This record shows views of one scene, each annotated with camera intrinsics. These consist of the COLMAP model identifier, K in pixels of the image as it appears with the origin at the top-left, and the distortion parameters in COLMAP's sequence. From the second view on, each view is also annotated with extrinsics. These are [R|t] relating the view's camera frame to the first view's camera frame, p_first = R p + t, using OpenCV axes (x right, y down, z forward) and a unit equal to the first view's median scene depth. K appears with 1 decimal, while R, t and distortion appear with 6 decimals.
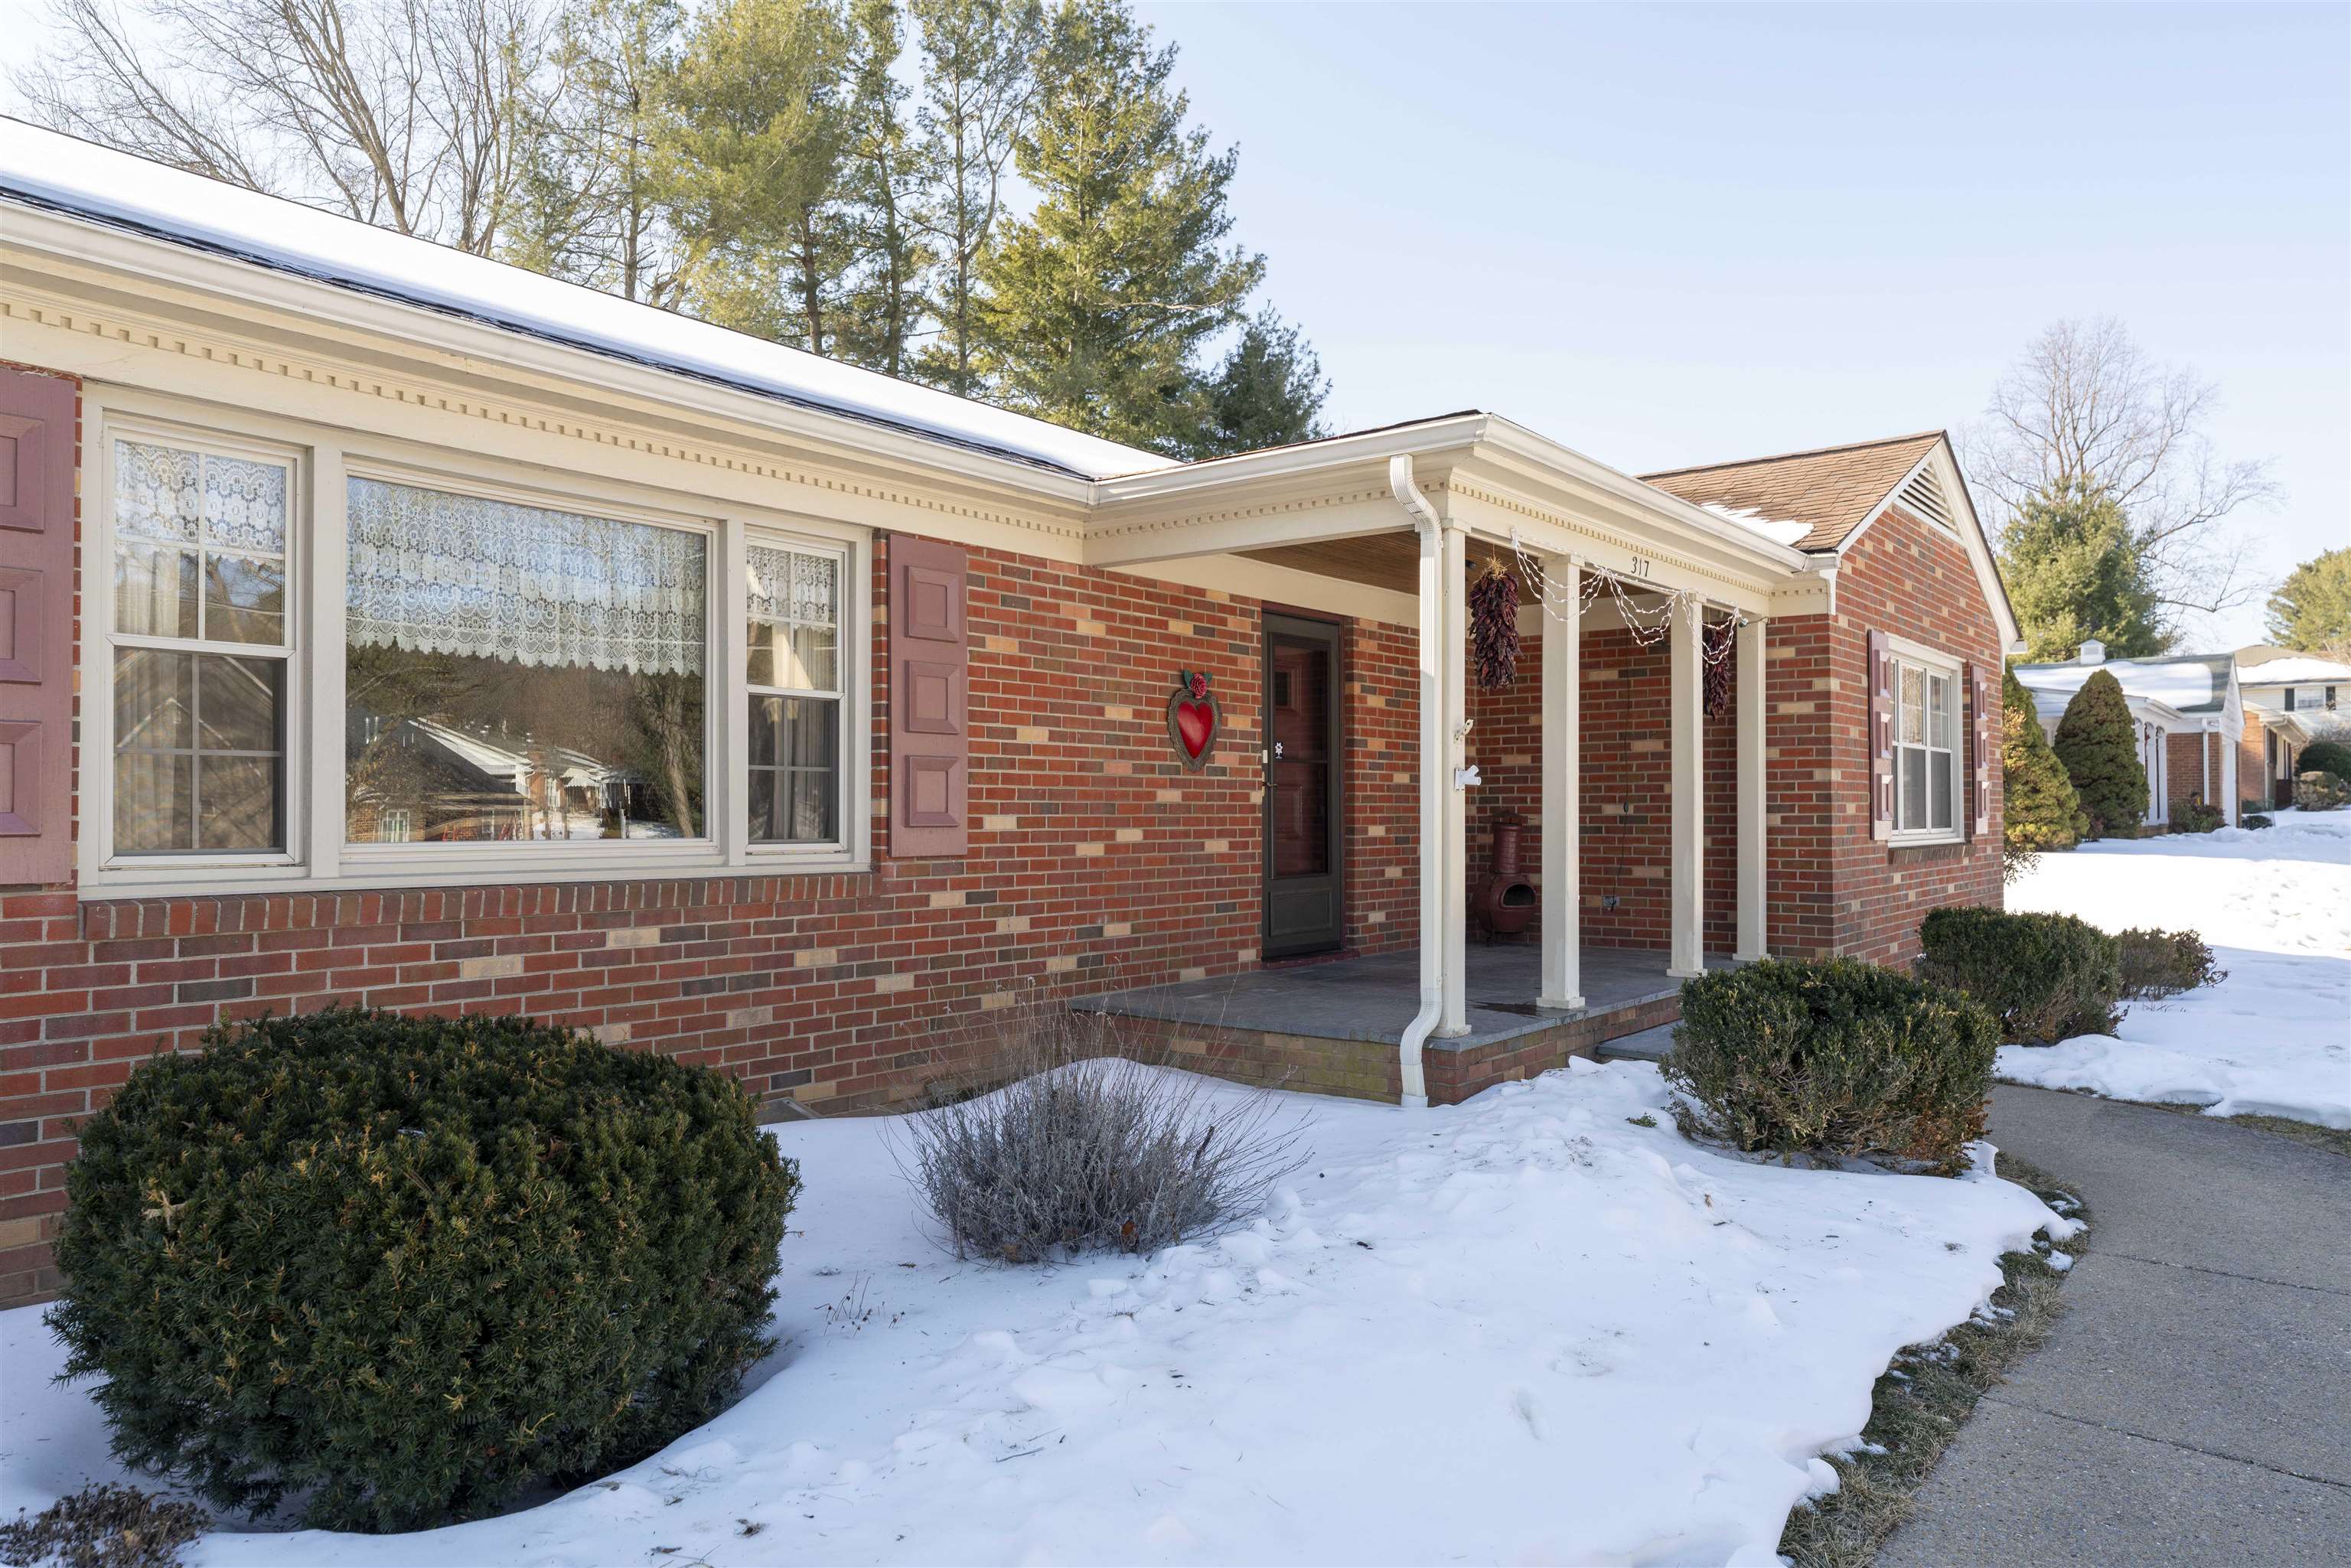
lens RADIAL K [[1542.4, 0, 1167.7], [0, 1542.4, 815.3], [0, 0, 1]] dist [0.001875, -0.001463]
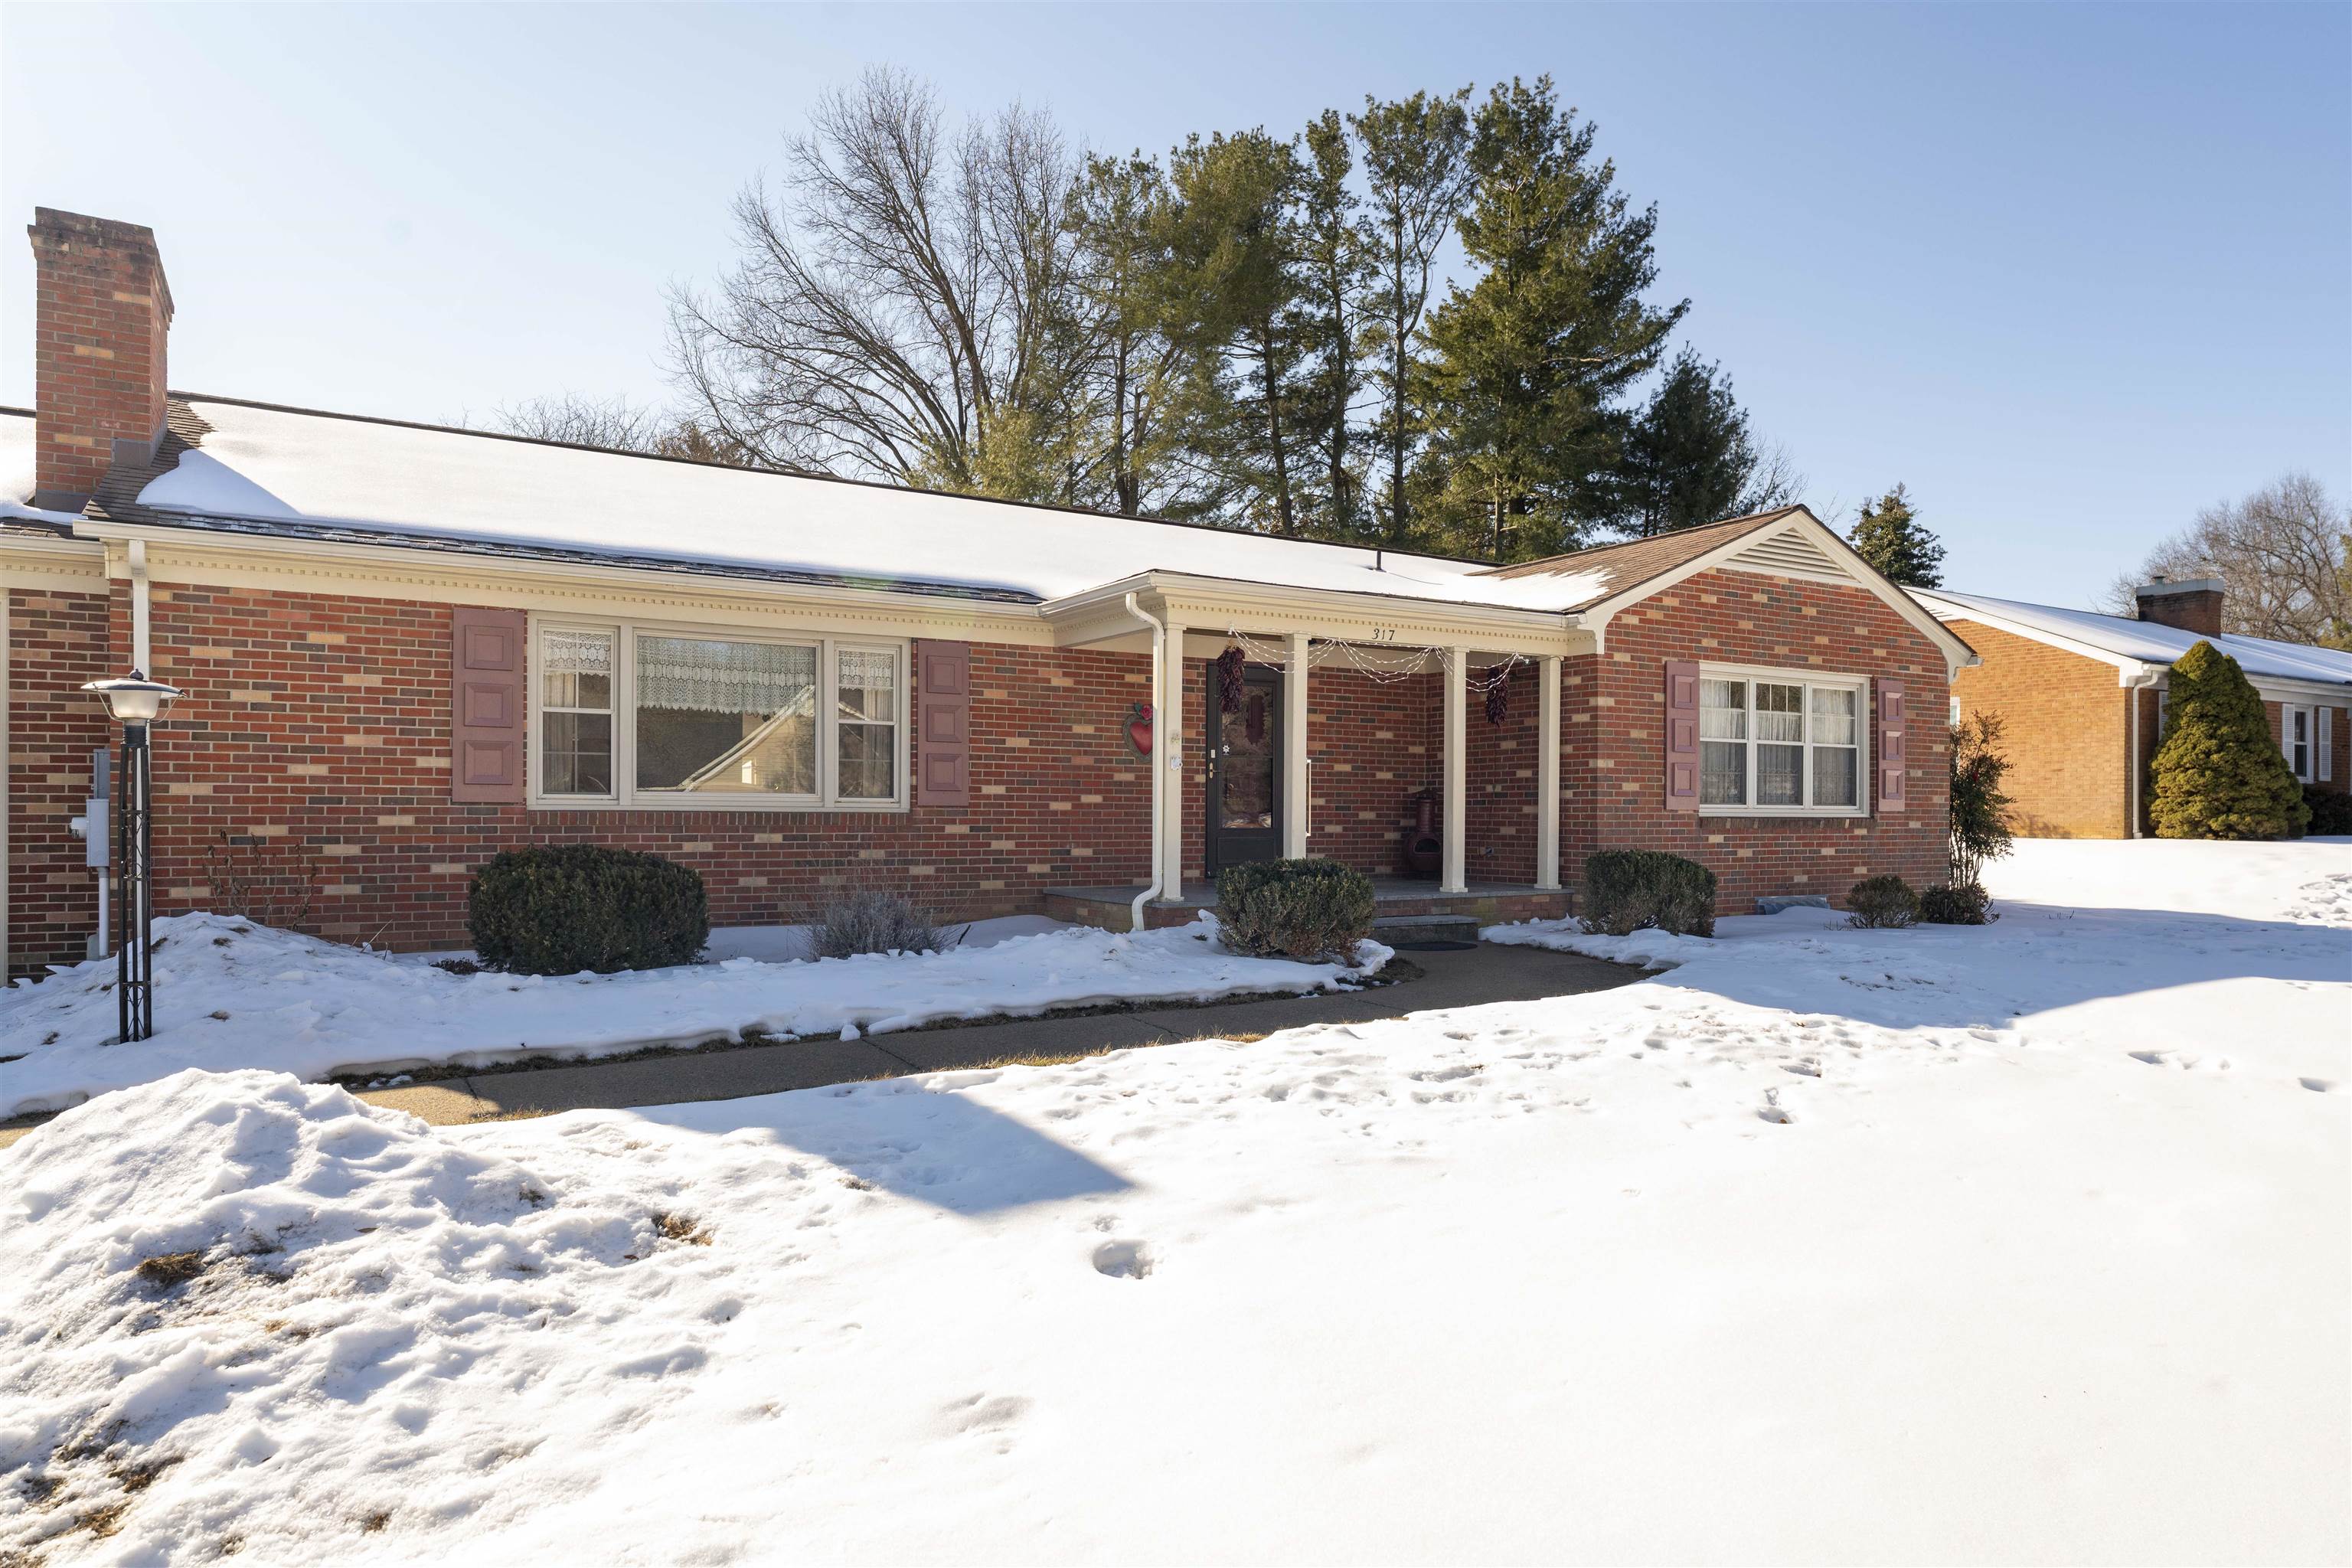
lens RADIAL K [[1385.8, 0, 1189.7], [0, 1385.8, 833.6], [0, 0, 1]] dist [0.004656, 0.000224]
pose [[0.941178, 0.011449, -0.337716, 0.532829], [-0.006740, 0.999863, 0.015114, 0.024305], [0.337843, -0.011949, 0.941127, -0.388415]]
